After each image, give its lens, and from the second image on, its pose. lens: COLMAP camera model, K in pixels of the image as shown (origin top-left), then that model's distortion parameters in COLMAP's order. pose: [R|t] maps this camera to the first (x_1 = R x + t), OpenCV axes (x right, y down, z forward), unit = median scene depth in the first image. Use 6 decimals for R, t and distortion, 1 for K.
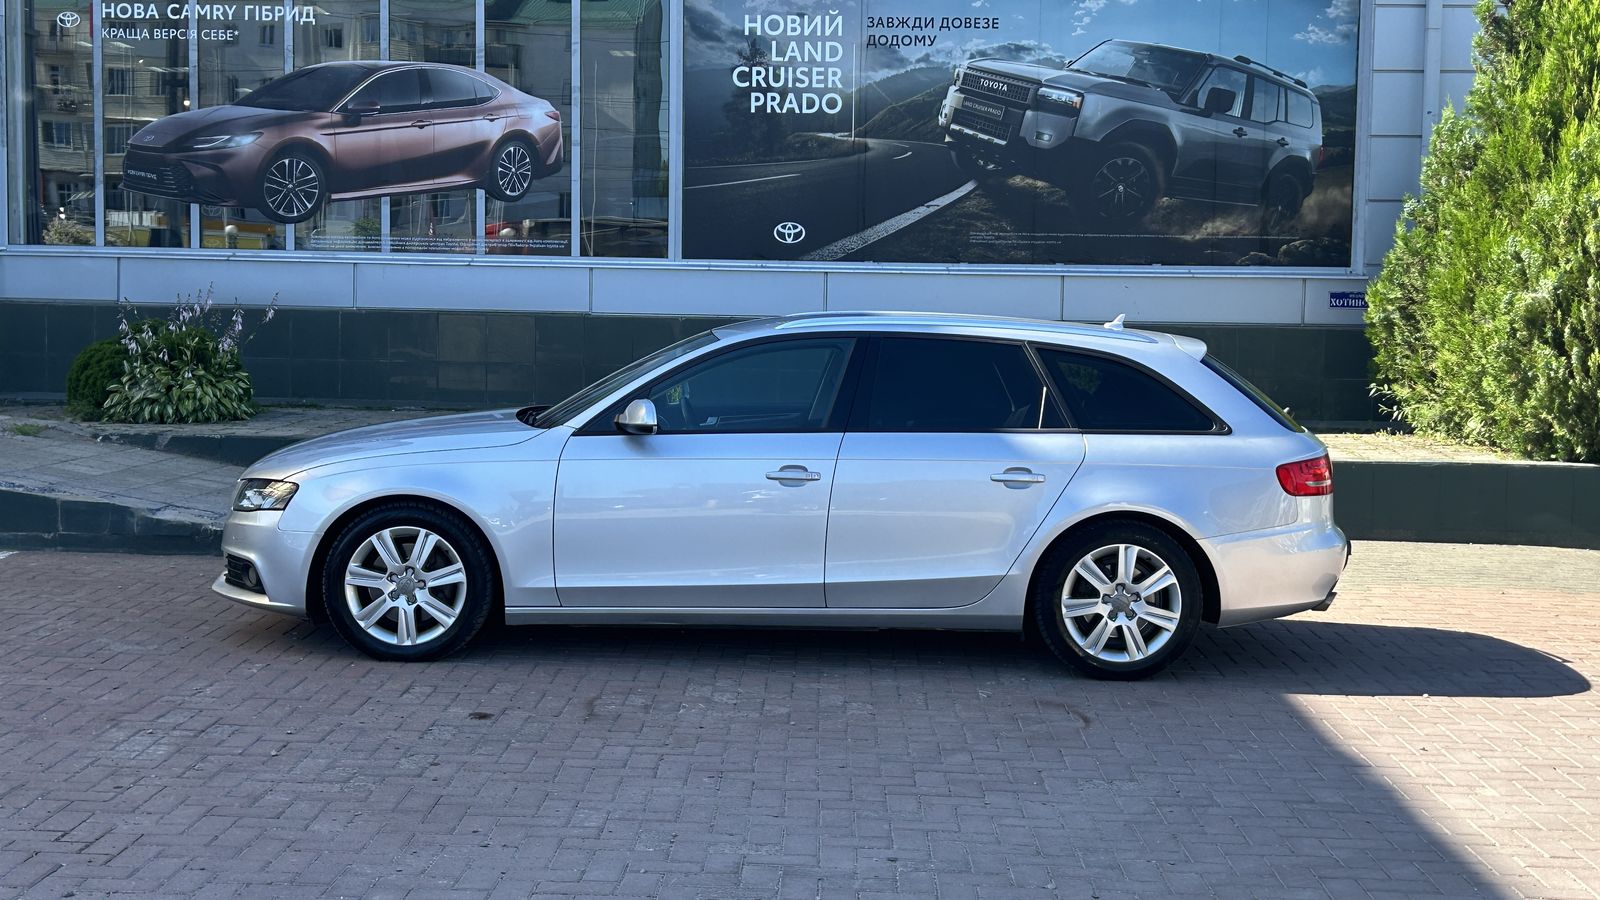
lens RADIAL K [[1972.1, 0, 788.3], [0, 1972.1, 435.7], [0, 0, 1]] dist [0.179610, -0.496977]
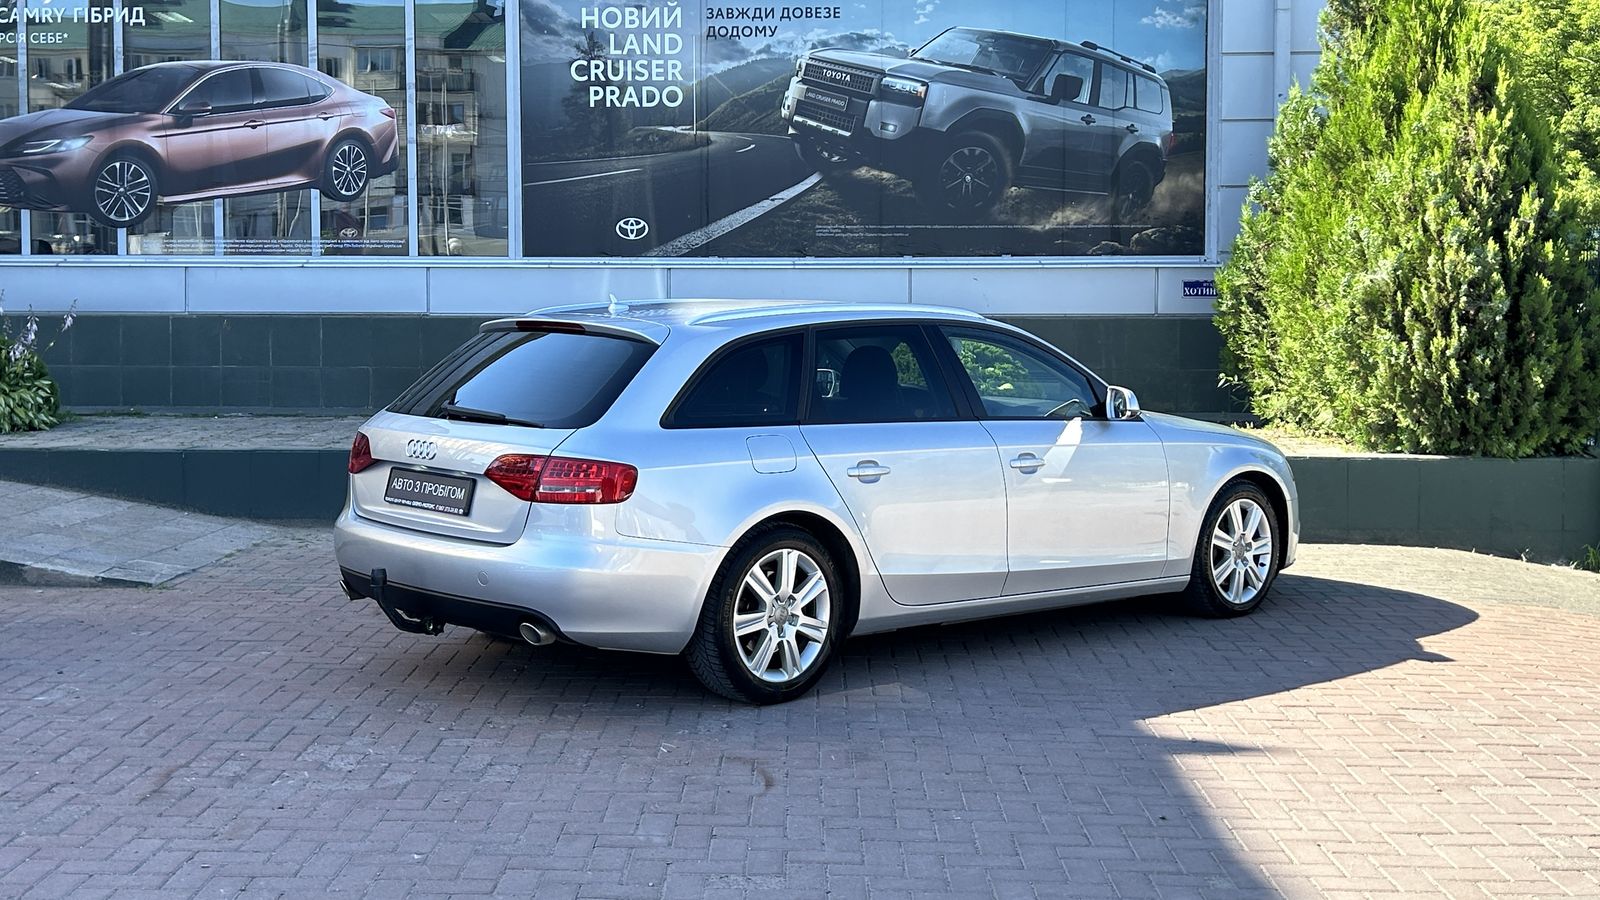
lens RADIAL K [[1788.9, 0, 765.8], [0, 1788.9, 386.5], [0, 0, 1]] dist [0.185174, -0.515157]
pose [[0.999822, -0.015747, -0.010413, 0.075531], [0.015483, 0.999570, -0.024913, -0.001561], [0.010801, 0.024747, 0.999635, 0.116077]]
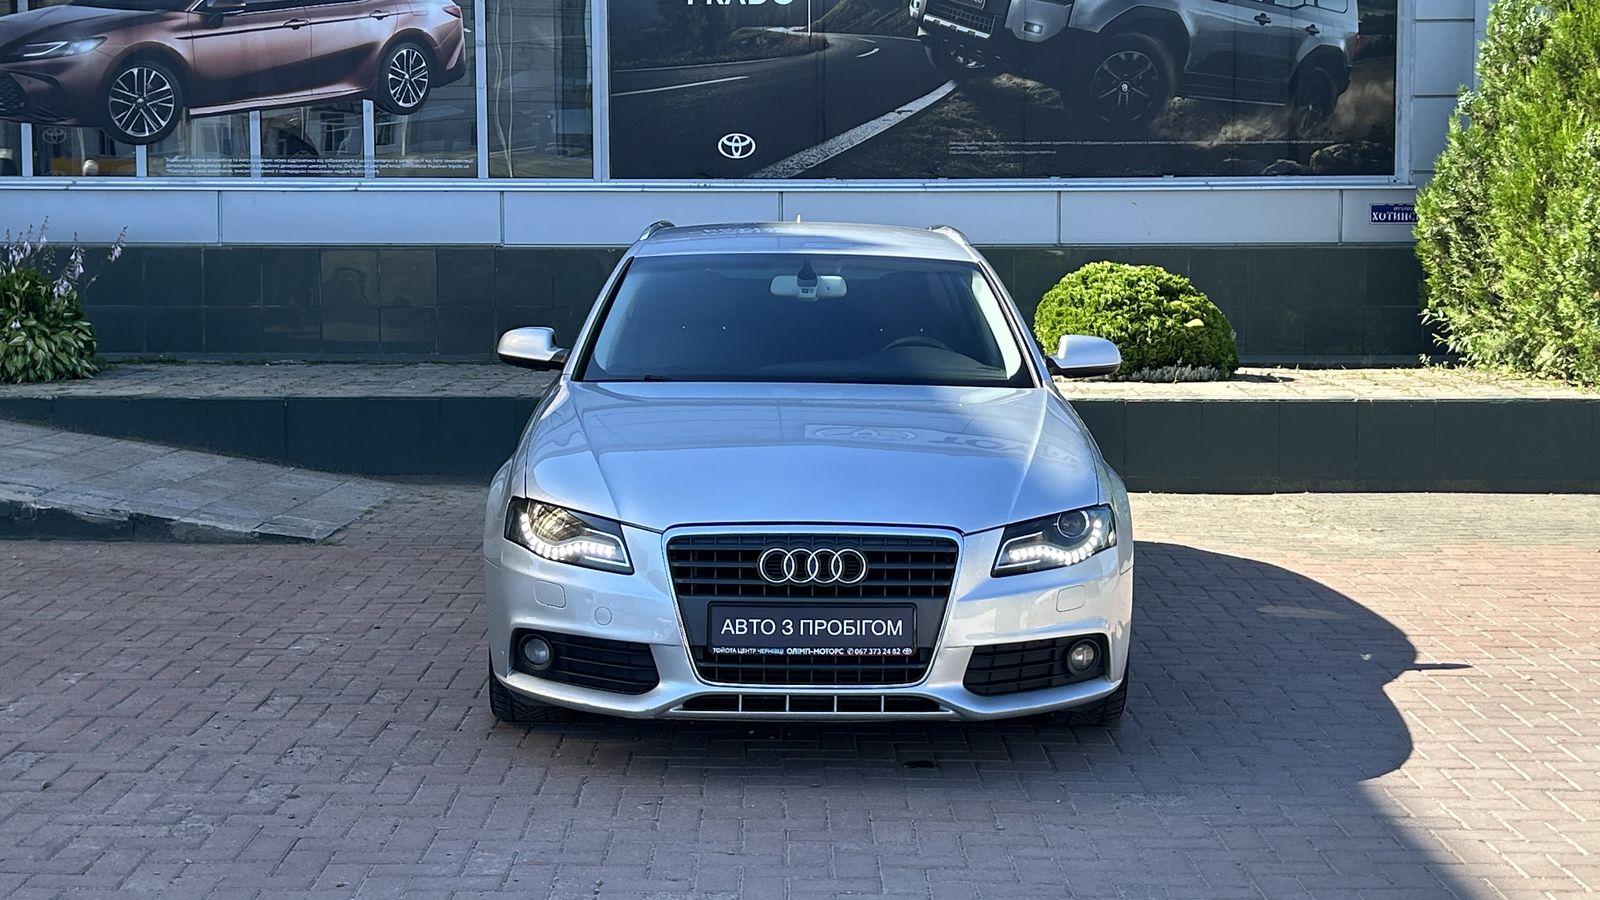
lens RADIAL K [[2218.2, 0, 800.1], [0, 2218.2, 394.4], [0, 0, 1]] dist [0.187232, -0.553331]
pose [[0.999452, -0.020122, 0.026282, 0.000613], [0.020148, 0.999797, -0.000731, 0.004919], [-0.026262, 0.001261, 0.999654, 0.047418]]
